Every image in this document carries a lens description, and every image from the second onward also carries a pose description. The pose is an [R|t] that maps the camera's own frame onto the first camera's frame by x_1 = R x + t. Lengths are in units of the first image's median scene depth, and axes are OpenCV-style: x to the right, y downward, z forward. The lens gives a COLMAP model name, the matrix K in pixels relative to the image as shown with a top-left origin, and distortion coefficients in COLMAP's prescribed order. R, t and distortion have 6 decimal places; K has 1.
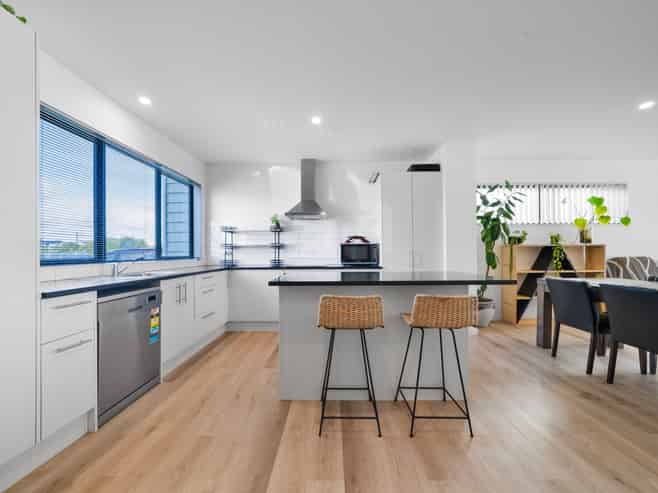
lens RADIAL K [[259.7, 0, 329.4], [0, 259.7, 252.0], [0, 0, 1]] dist [-0.021222, 0.000333]
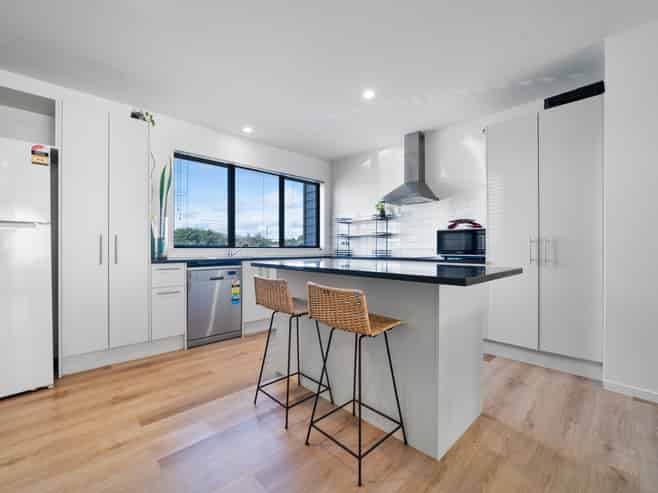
lens RADIAL K [[288.8, 0, 333.3], [0, 288.8, 247.0], [0, 0, 1]] dist [-0.013139, -0.000393]
pose [[0.706399, 0.005355, -0.707794, 0.431005], [-0.002708, 0.999985, 0.004863, 0.015507], [0.707809, -0.001518, 0.706402, 0.148673]]
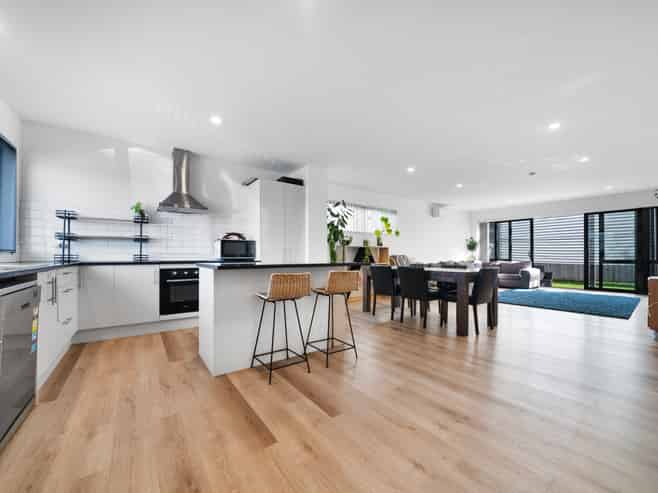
lens RADIAL K [[259.7, 0, 325.7], [0, 259.7, 252.7], [0, 0, 1]] dist [-0.021222, 0.000333]
pose [[0.794303, 0.013594, 0.607370, -0.243688], [-0.008092, 0.999898, -0.011798, 0.029919], [-0.607468, 0.004456, 0.794332, -0.076636]]
